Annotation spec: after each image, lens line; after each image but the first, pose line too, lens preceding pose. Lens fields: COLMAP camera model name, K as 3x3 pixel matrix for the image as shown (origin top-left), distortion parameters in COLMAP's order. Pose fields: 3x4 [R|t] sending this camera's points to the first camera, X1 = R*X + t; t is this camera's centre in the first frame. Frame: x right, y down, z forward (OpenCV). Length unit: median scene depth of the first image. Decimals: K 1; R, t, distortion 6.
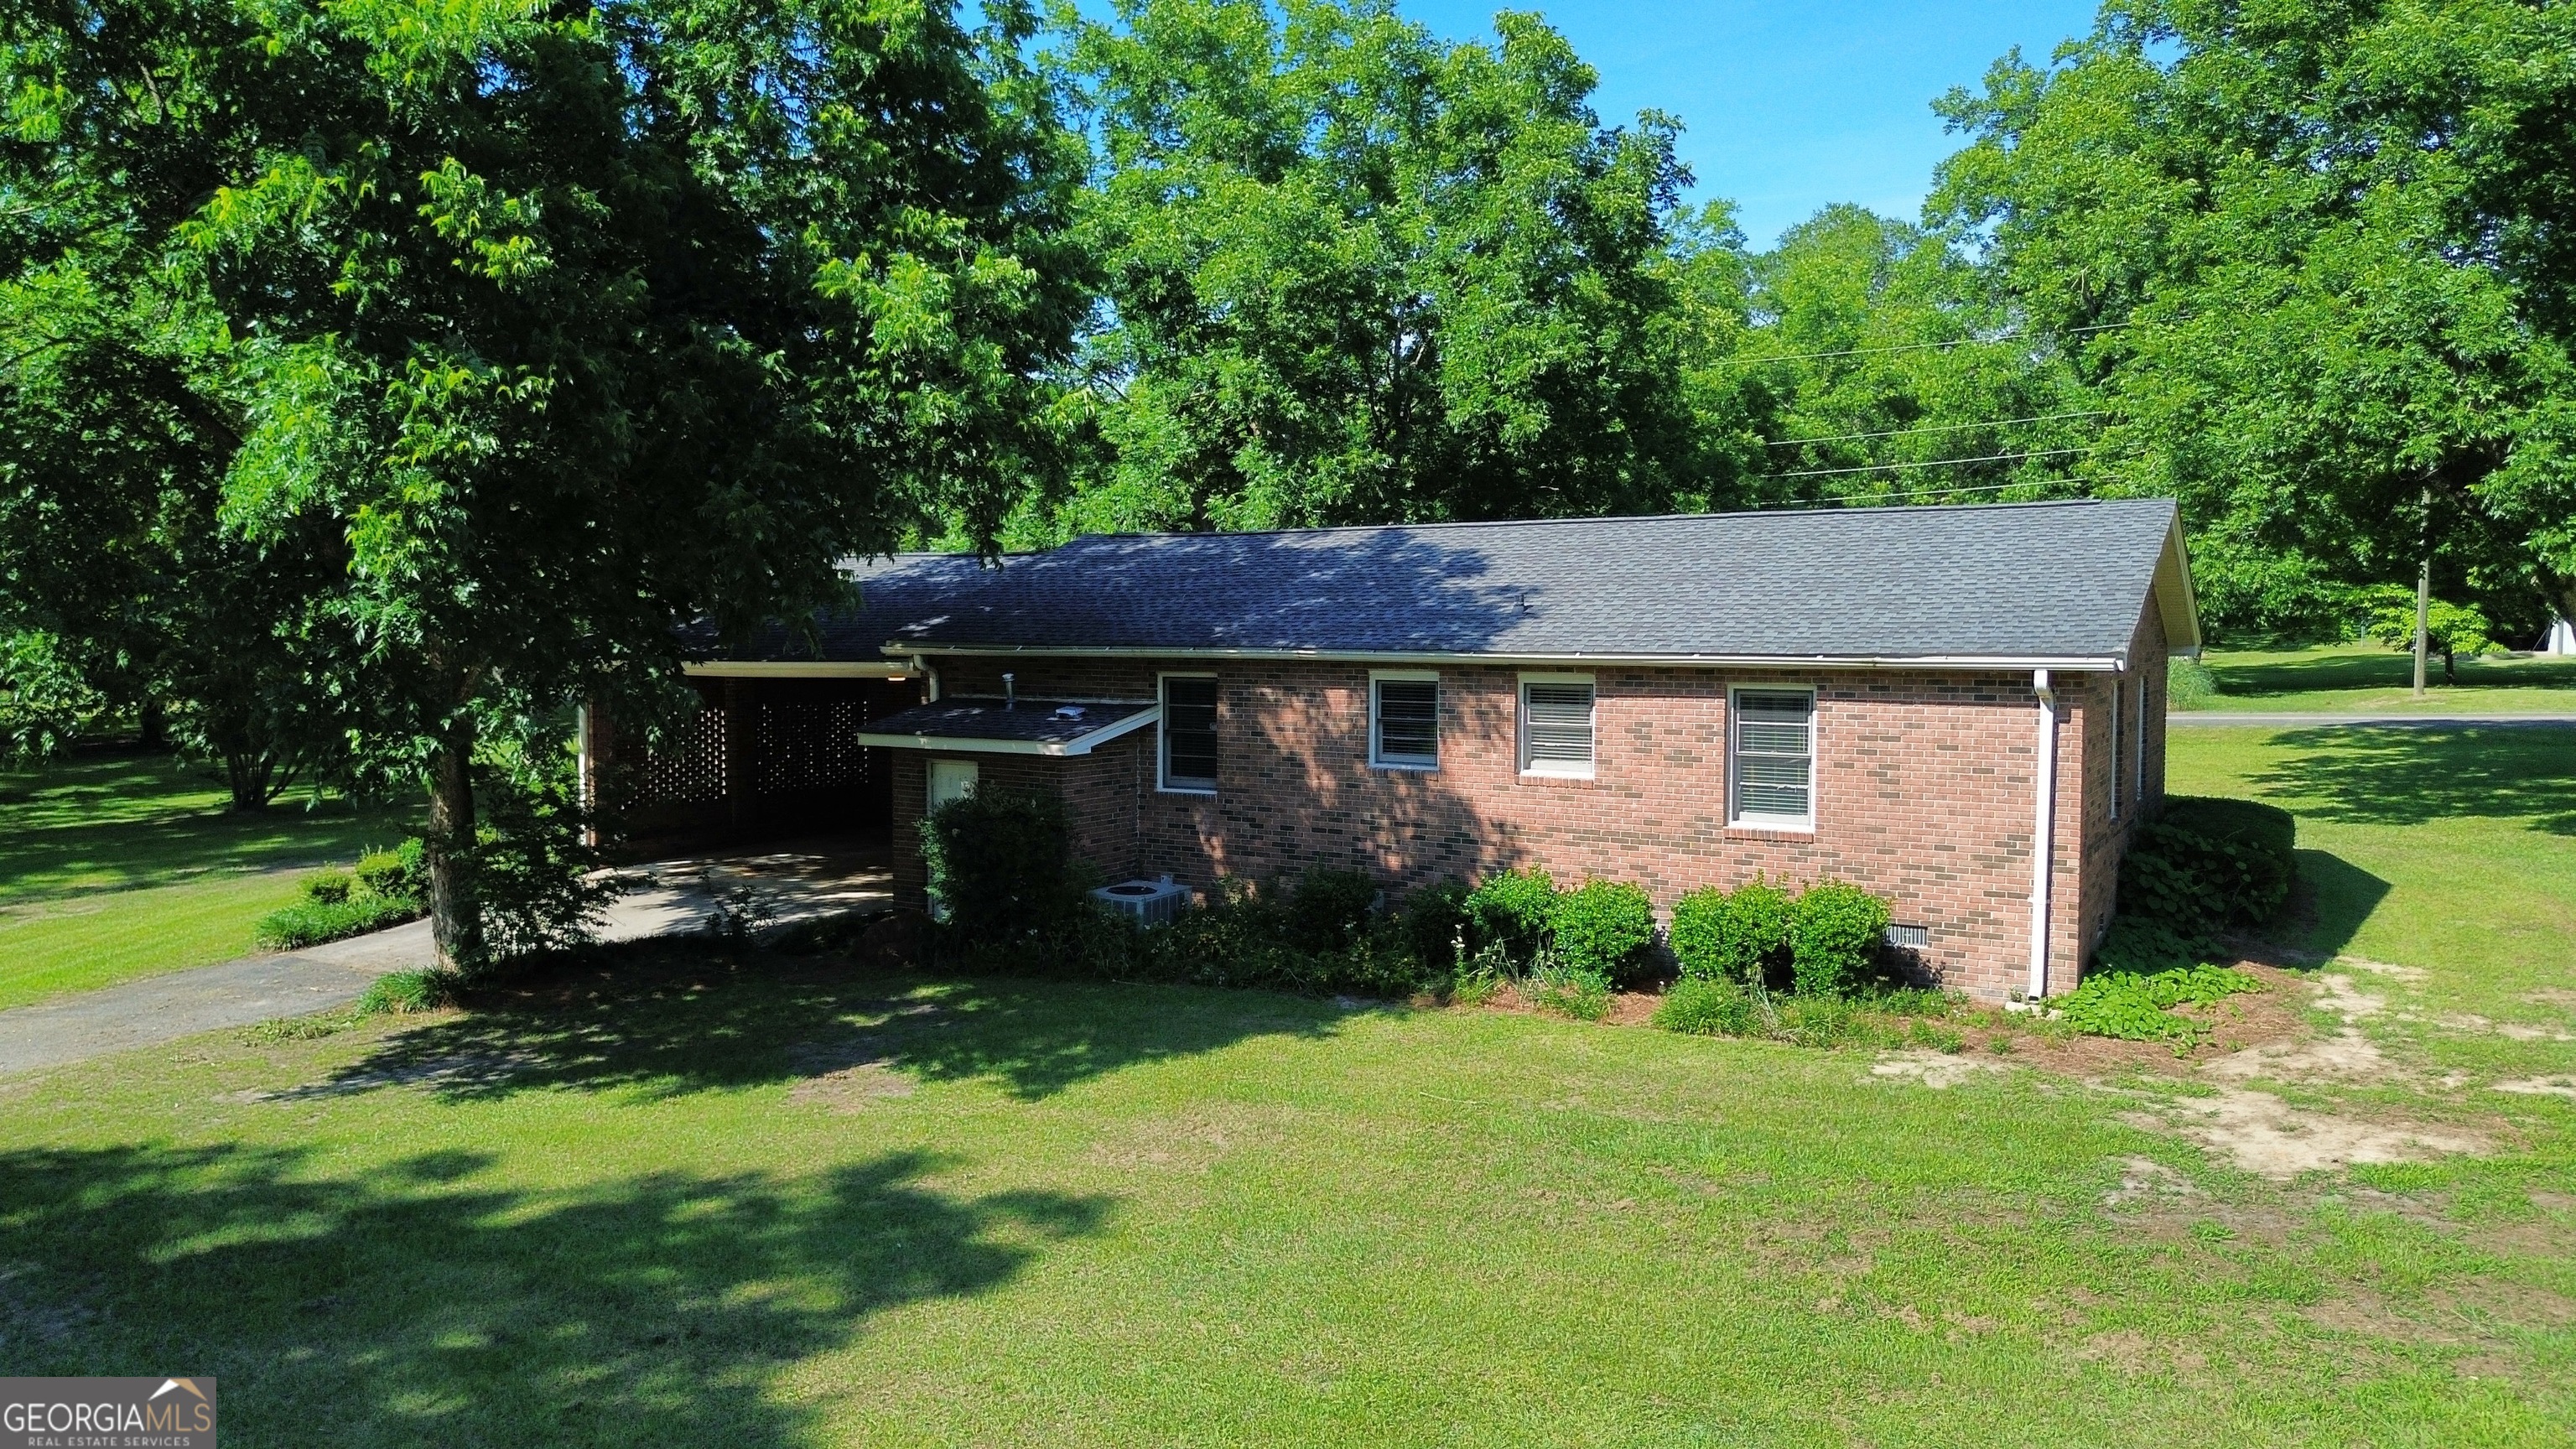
lens RADIAL K [[1842.0, 0, 1290.2], [0, 1842.0, 725.2], [0, 0, 1]] dist [0.035847, -0.001210]
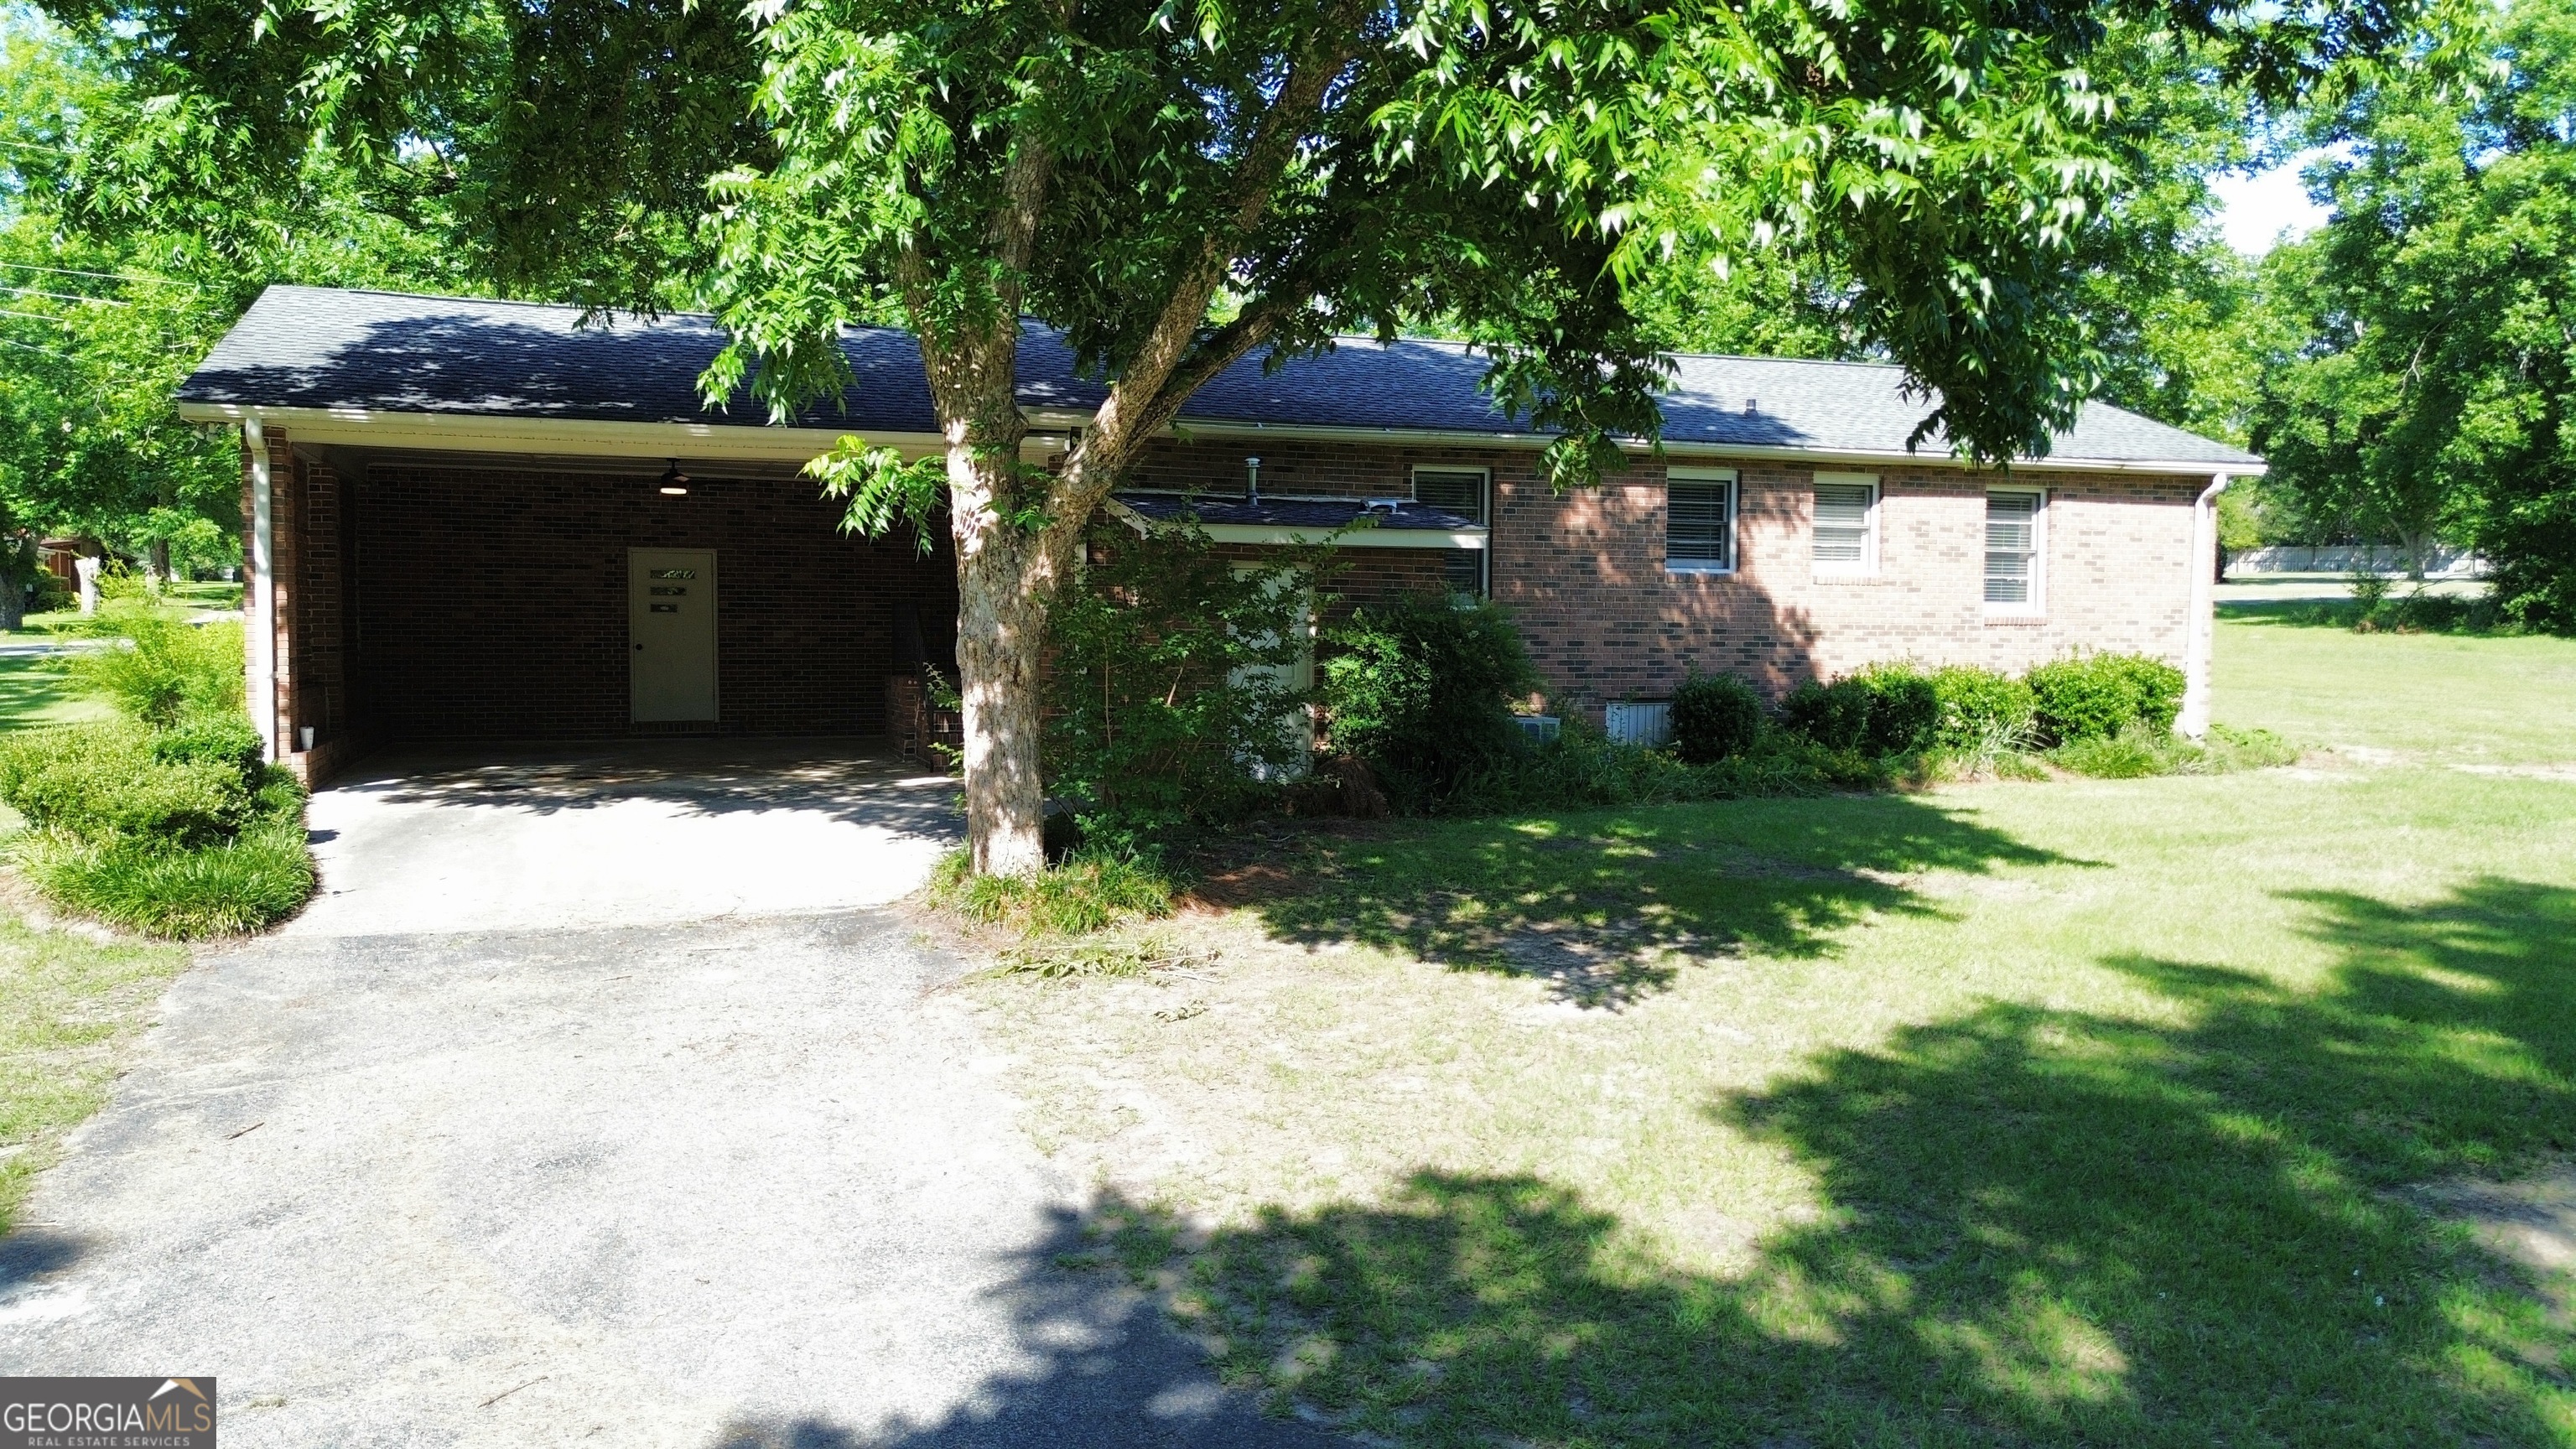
lens RADIAL K [[1842.0, 0, 1290.2], [0, 1842.0, 725.2], [0, 0, 1]] dist [0.035847, -0.001210]
pose [[0.636787, -0.048638, 0.769504, -0.868673], [0.035276, 0.998801, 0.033940, 0.067246], [-0.770233, 0.005532, 0.637739, 0.599556]]
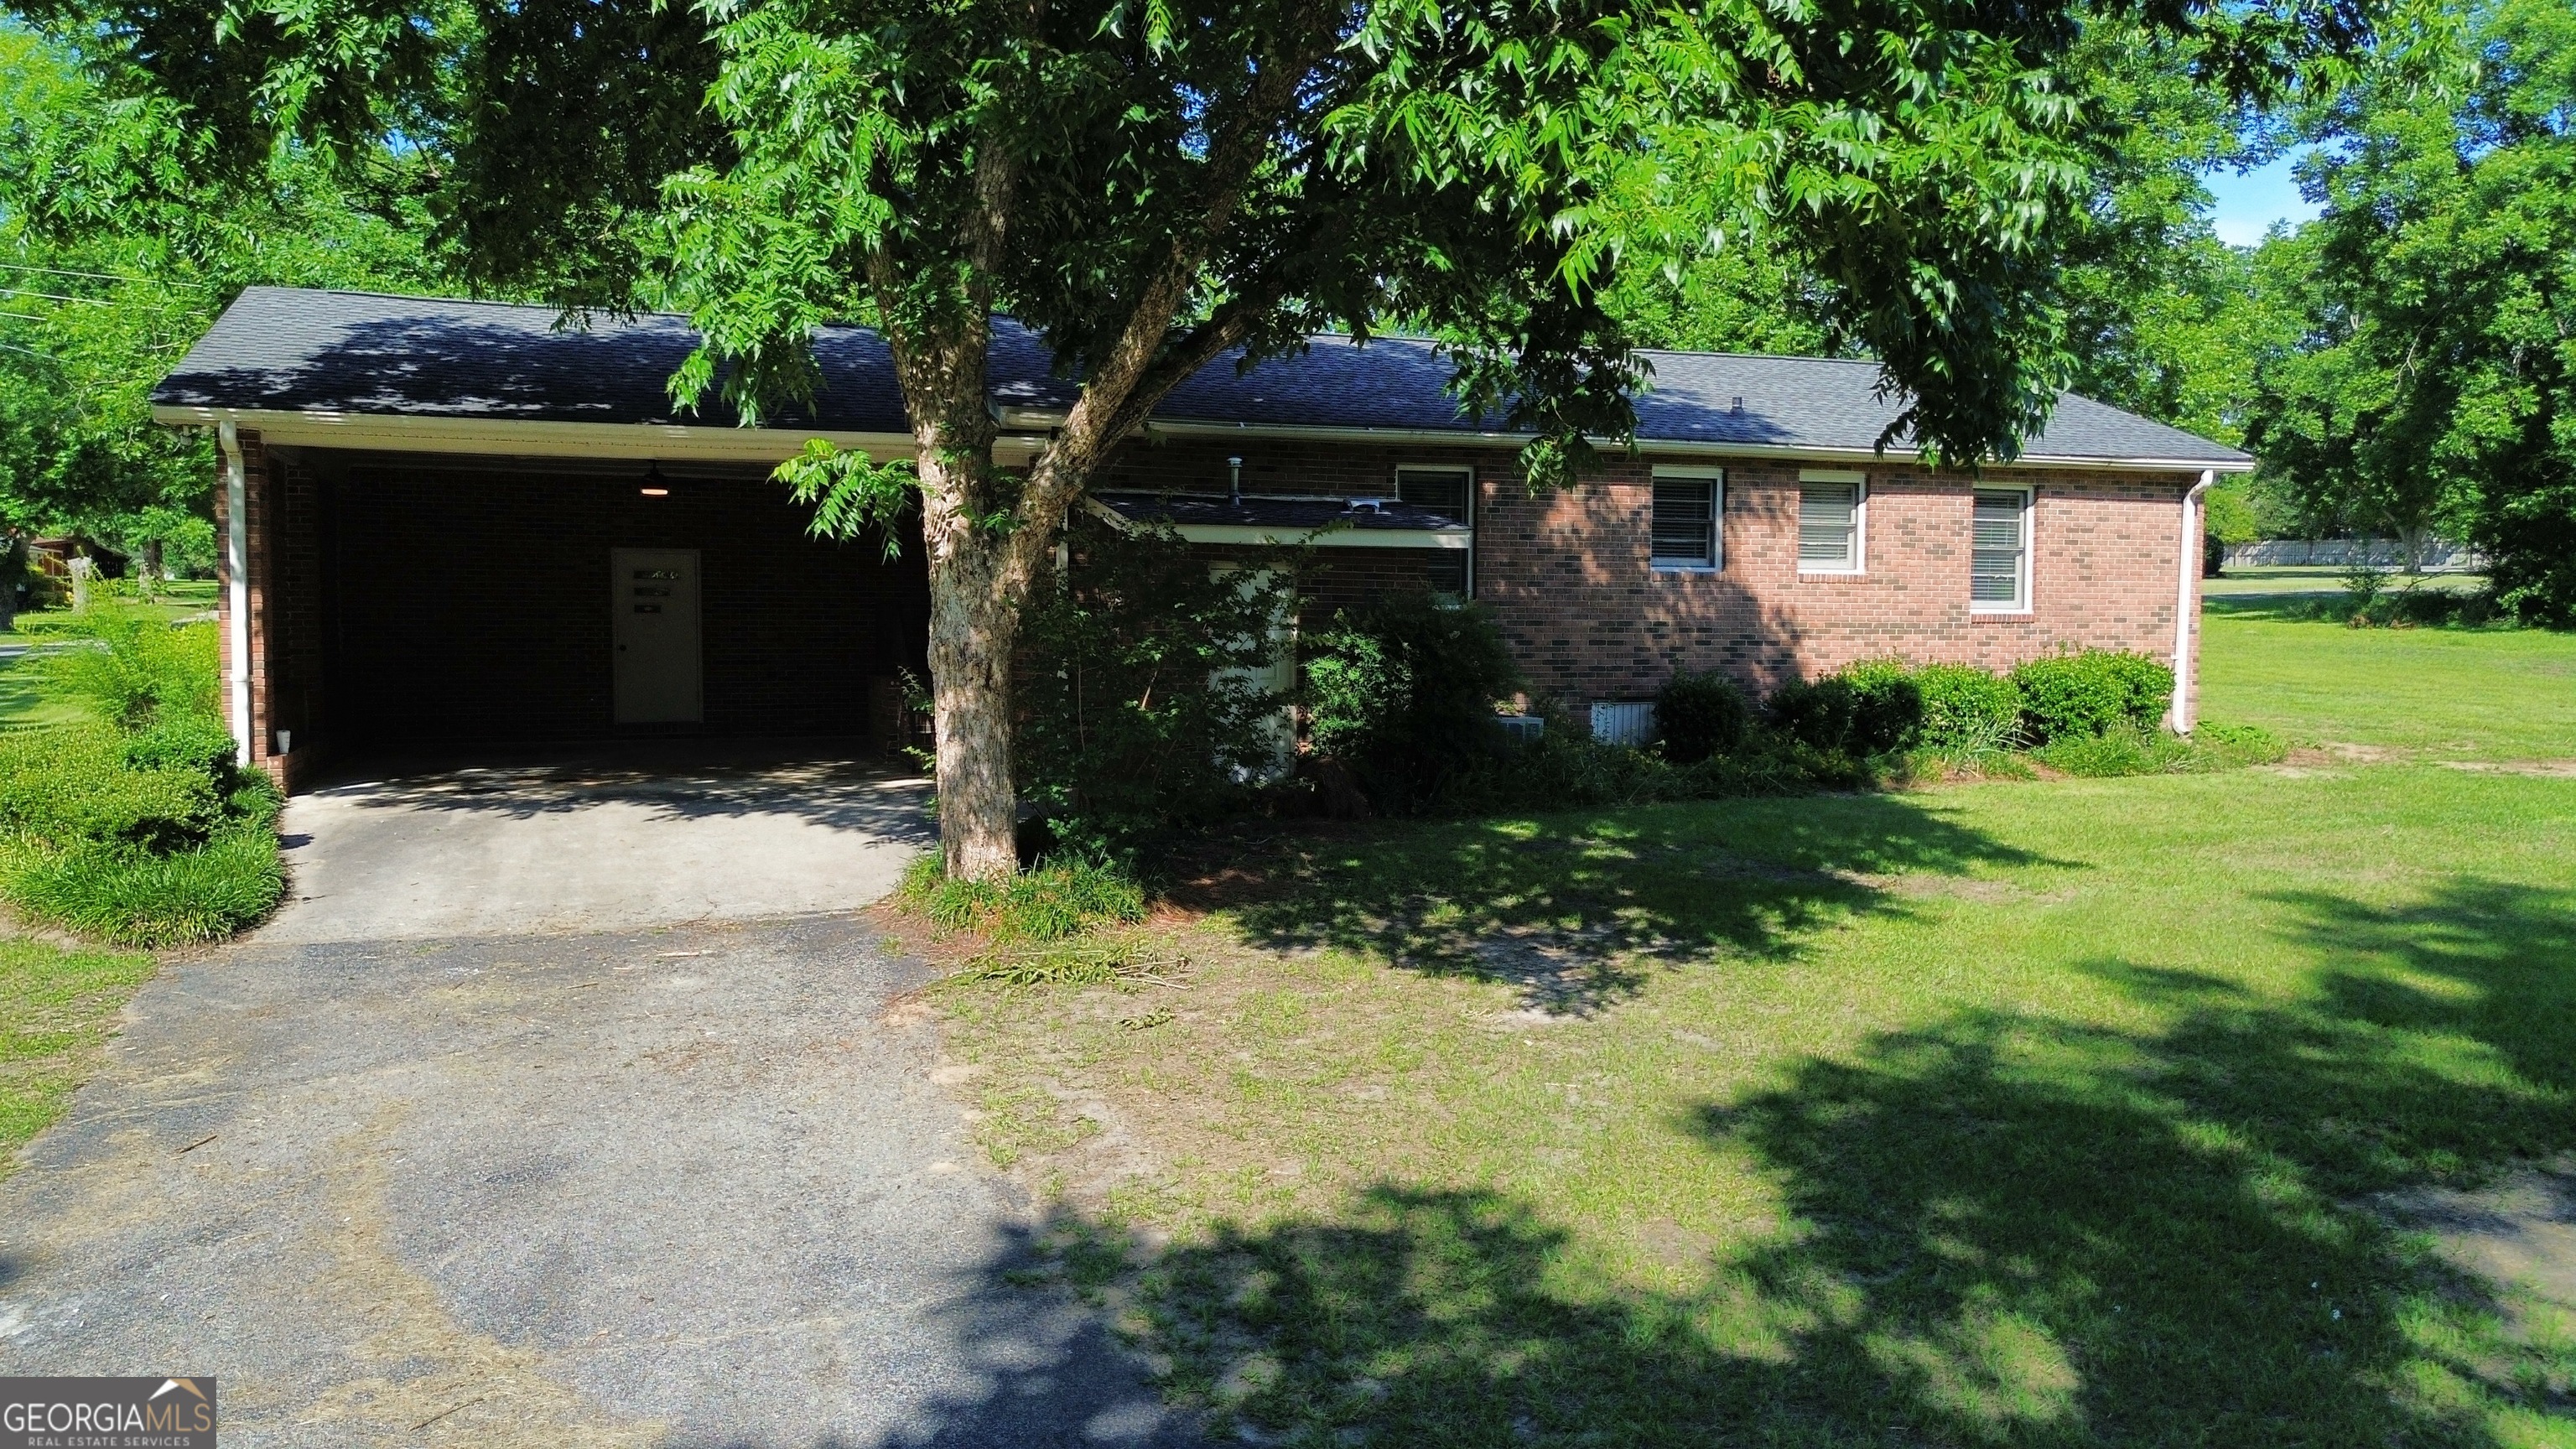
lens RADIAL K [[1842.0, 0, 1290.2], [0, 1842.0, 725.2], [0, 0, 1]] dist [0.035847, -0.001210]
pose [[0.636693, -0.052007, 0.769362, -0.860918], [0.037568, 0.998630, 0.036416, 0.065044], [-0.770202, 0.005718, 0.637774, 0.594799]]
